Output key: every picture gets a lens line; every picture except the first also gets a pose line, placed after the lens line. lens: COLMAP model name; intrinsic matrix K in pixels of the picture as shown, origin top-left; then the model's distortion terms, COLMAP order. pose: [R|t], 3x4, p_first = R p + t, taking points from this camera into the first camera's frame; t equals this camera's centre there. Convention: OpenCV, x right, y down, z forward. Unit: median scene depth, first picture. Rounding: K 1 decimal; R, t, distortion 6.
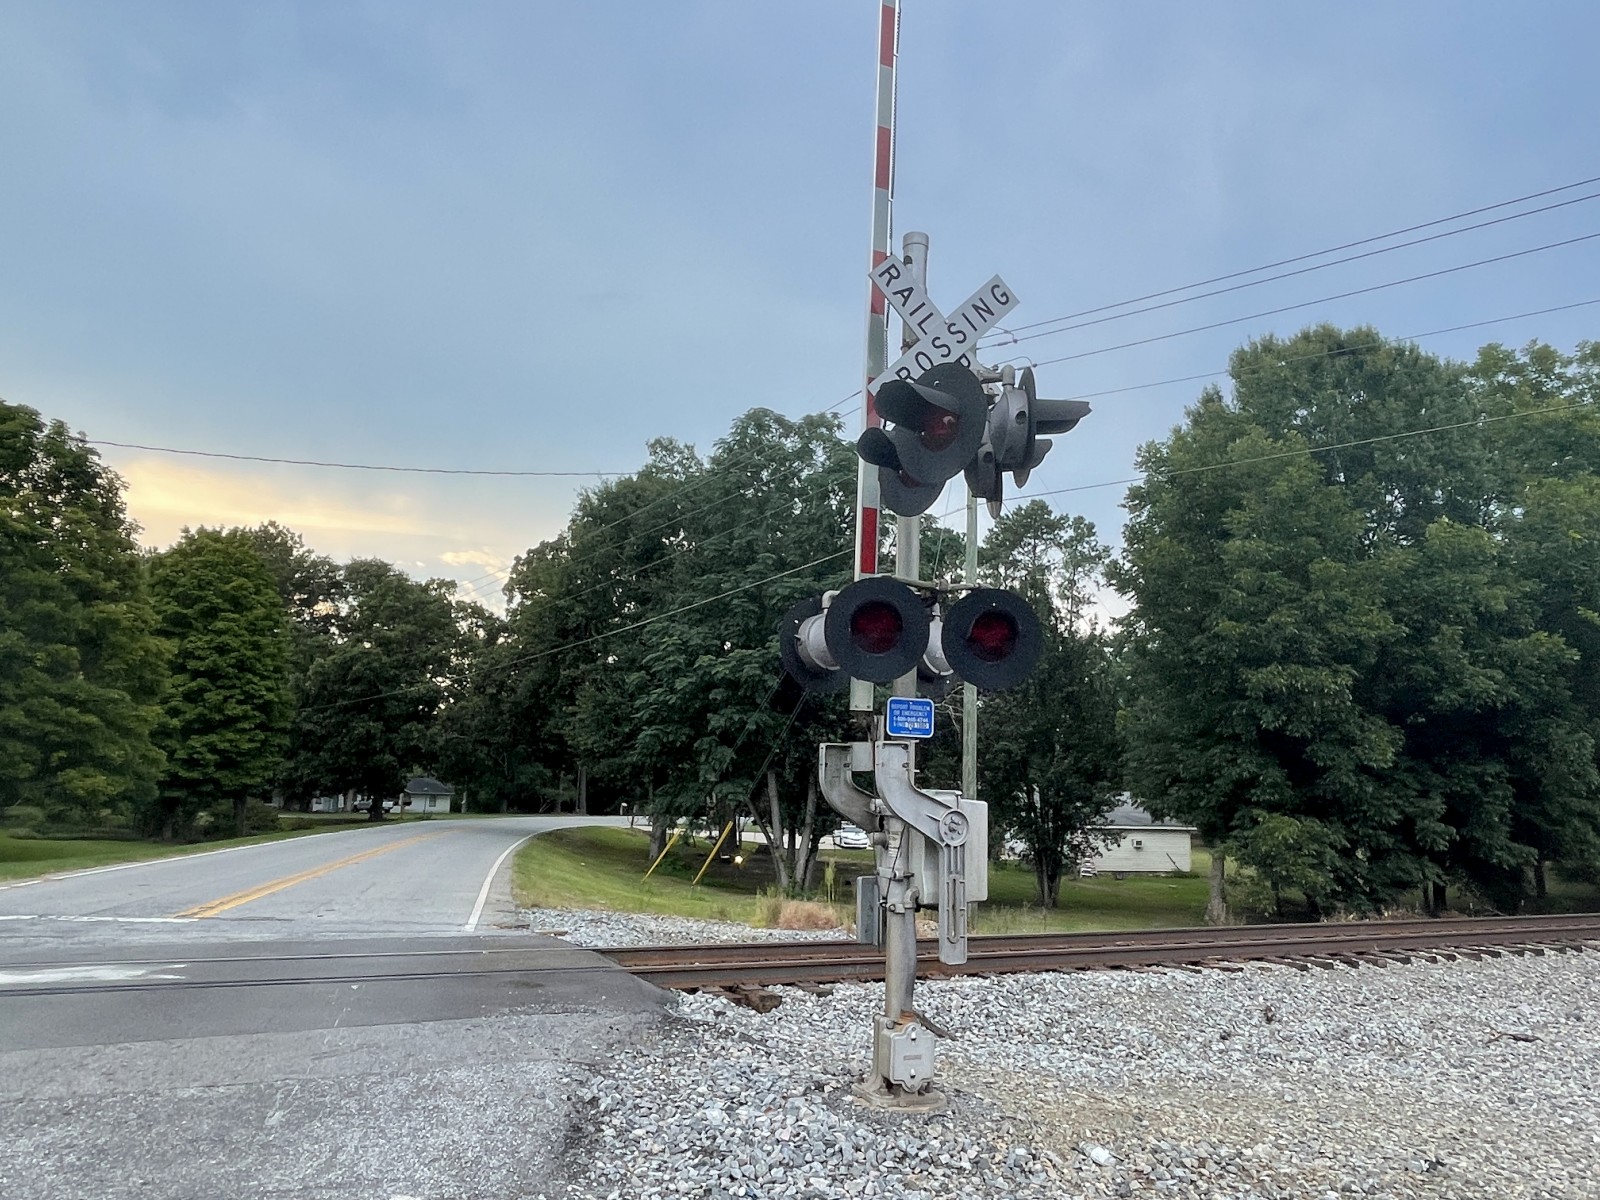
lens RADIAL K [[1119.0, 0, 800.0], [0, 1119.0, 600.0], [0, 0, 1]] dist [-0.003057, -0.001043]
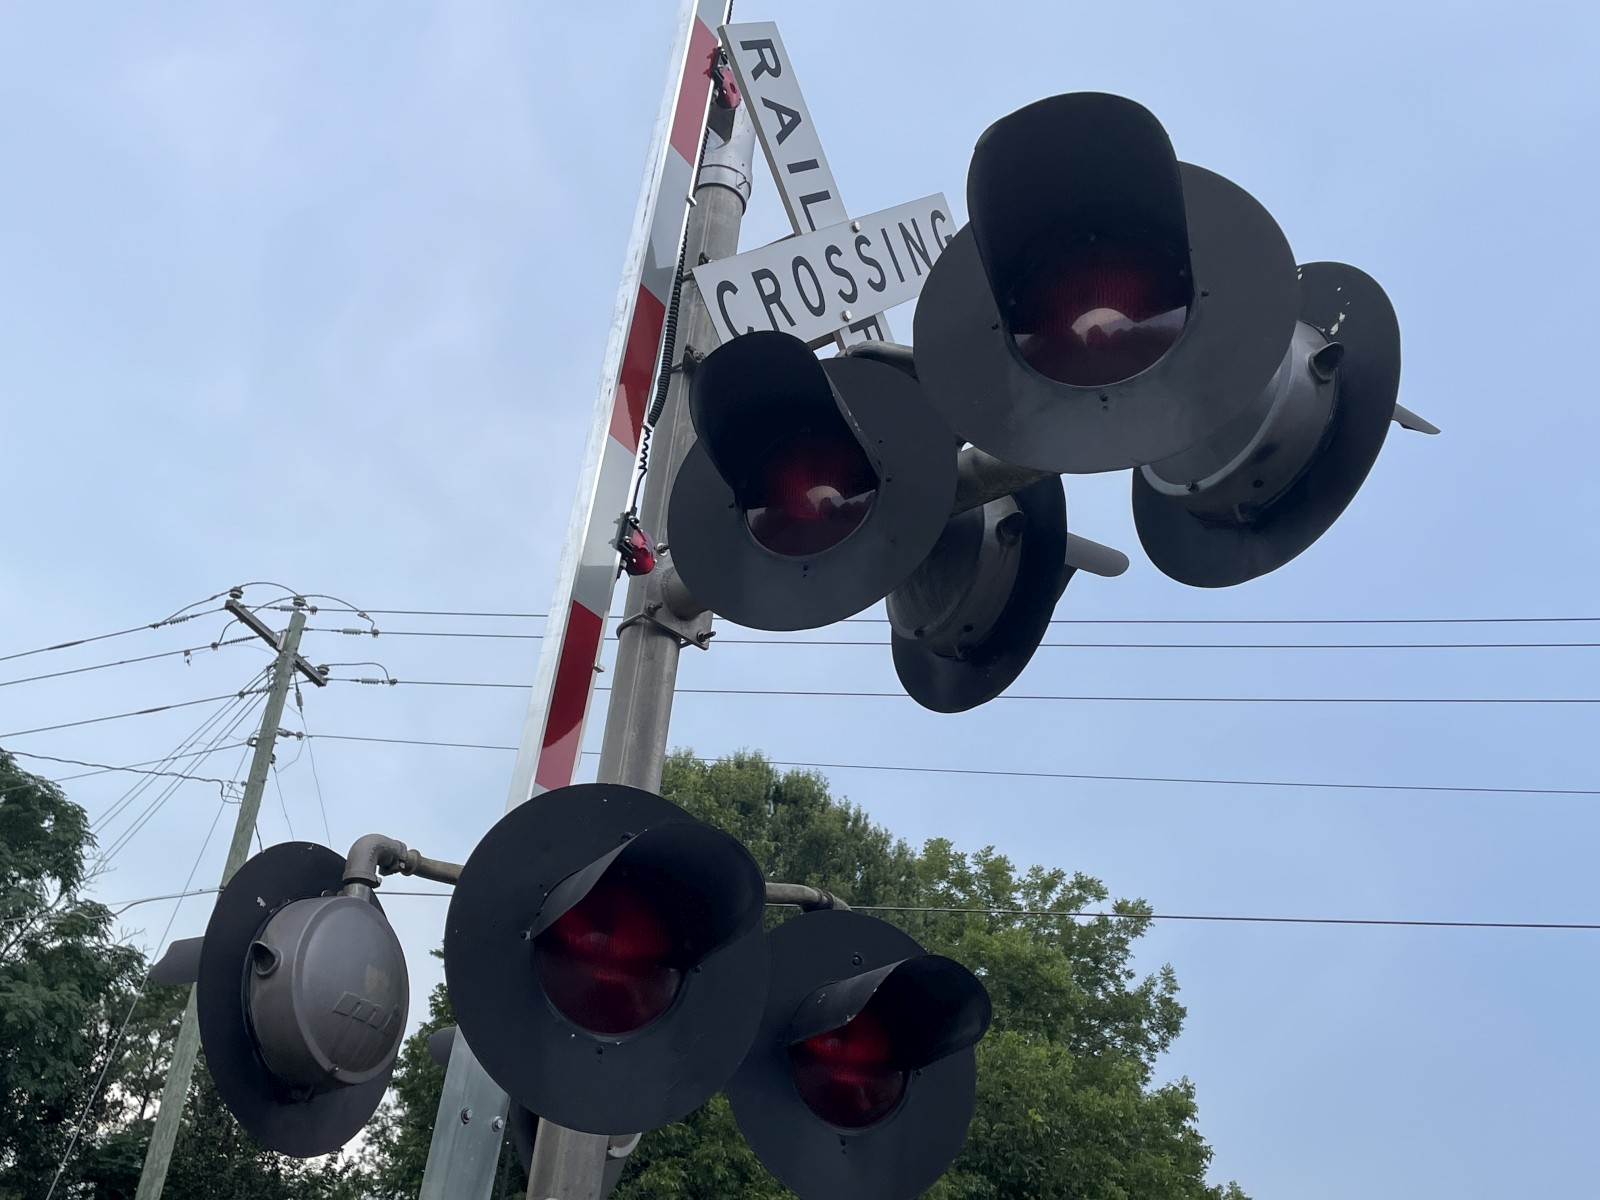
lens RADIAL K [[1685.5, 0, 800.0], [0, 1685.5, 600.0], [0, 0, 1]] dist [0.008305, -0.000214]
pose [[0.841659, 0.301004, 0.448338, -0.023211], [-0.156583, 0.930607, -0.330837, 0.015162], [-0.516809, 0.208249, 0.830386, 0.112322]]
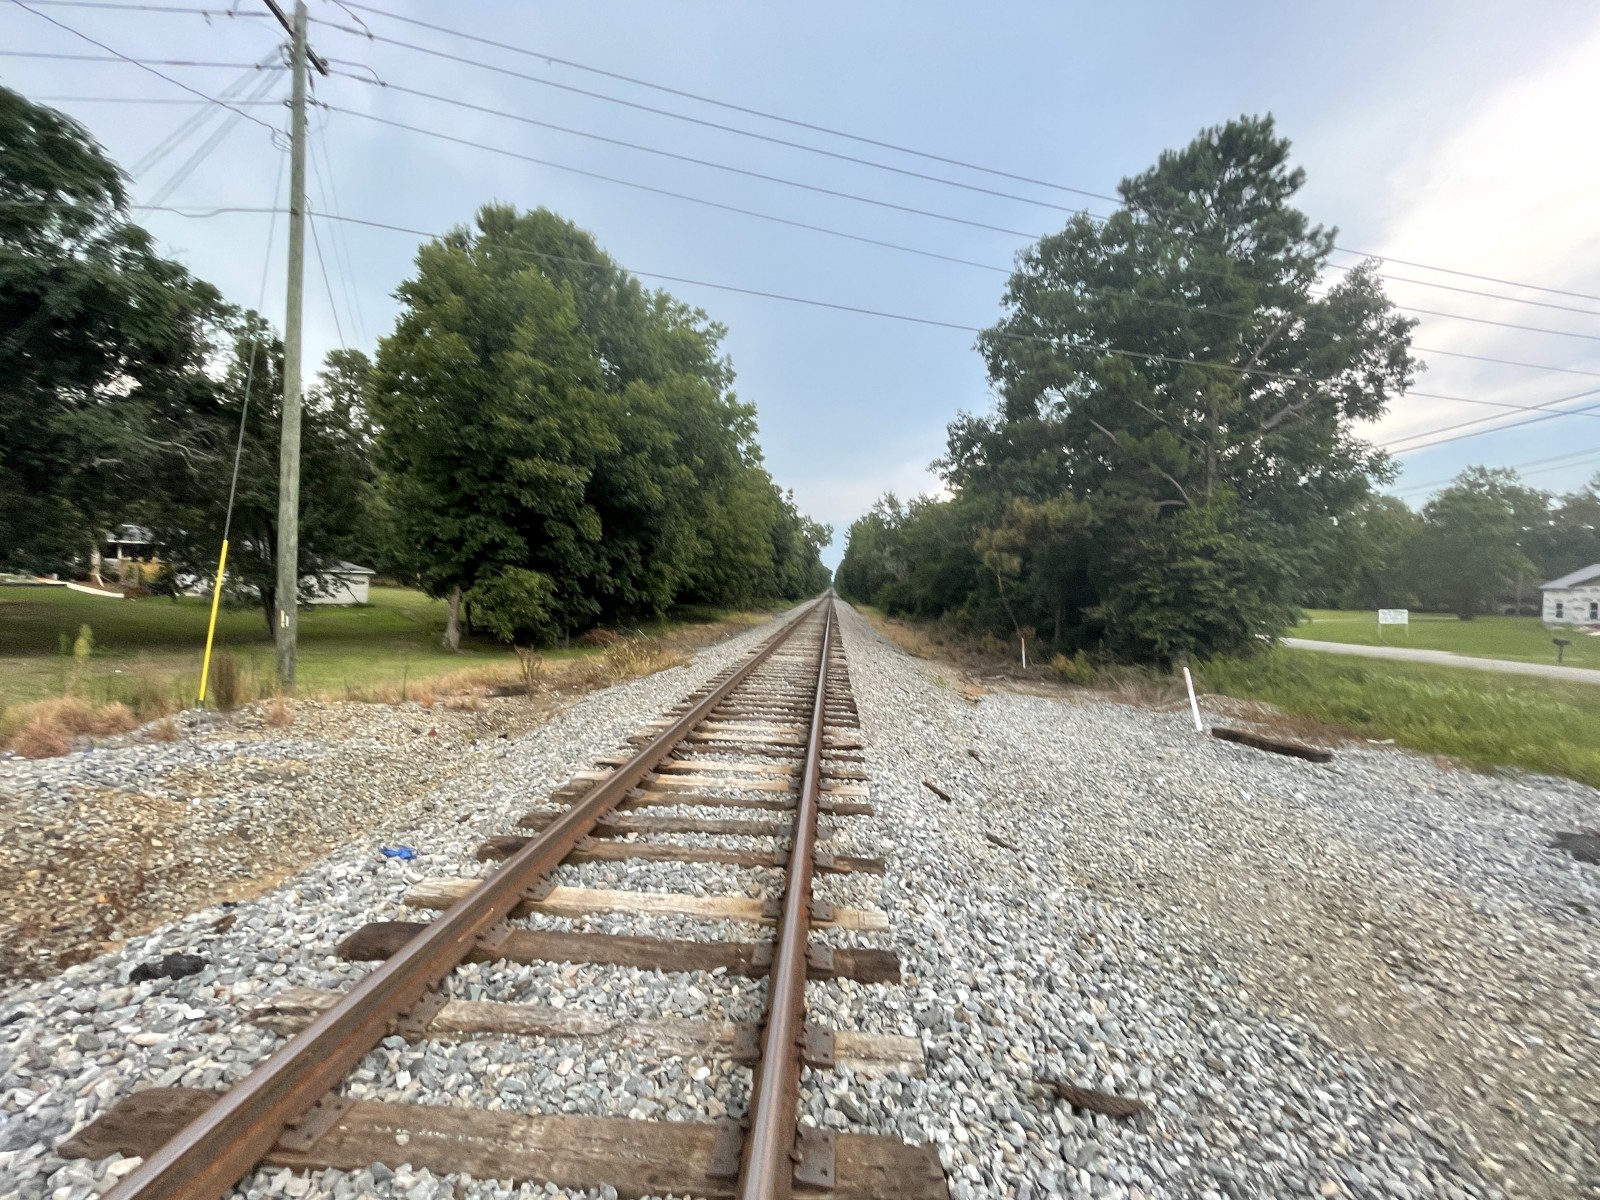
lens RADIAL K [[648.8, 0, 800.0], [0, 648.8, 600.0], [0, 0, 1]] dist [0.000471, -0.000428]
pose [[0.548460, -0.015913, 0.836026, -0.046330], [-0.190302, 0.971206, 0.143330, 0.052510], [-0.814234, -0.237709, 0.529639, 0.311283]]
